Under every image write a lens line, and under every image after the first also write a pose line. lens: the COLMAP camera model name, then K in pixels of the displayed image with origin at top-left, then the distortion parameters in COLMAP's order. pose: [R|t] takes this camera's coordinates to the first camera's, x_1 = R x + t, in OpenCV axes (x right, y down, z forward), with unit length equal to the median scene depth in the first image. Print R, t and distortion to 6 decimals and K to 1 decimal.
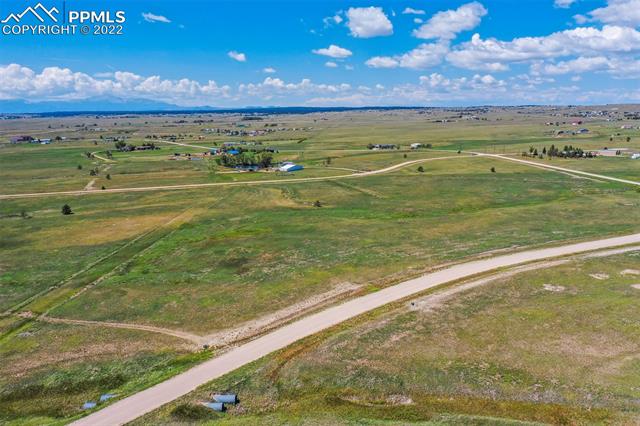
lens RADIAL K [[489.2, 0, 321.9], [0, 489.2, 217.8], [0, 0, 1]] dist [-0.008093, 0.004155]
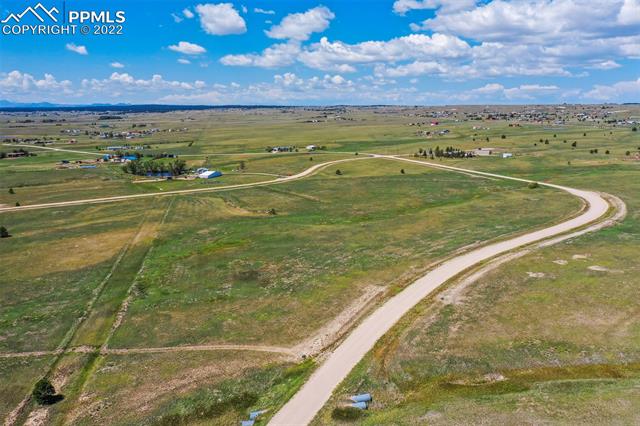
lens RADIAL K [[489.2, 0, 317.0], [0, 489.2, 210.1], [0, 0, 1]] dist [-0.008093, 0.004155]
pose [[0.961738, -0.049200, 0.269516, -0.126415], [0.052154, 0.998632, -0.003804, -0.014527], [-0.268960, 0.017715, 0.962988, -0.015445]]
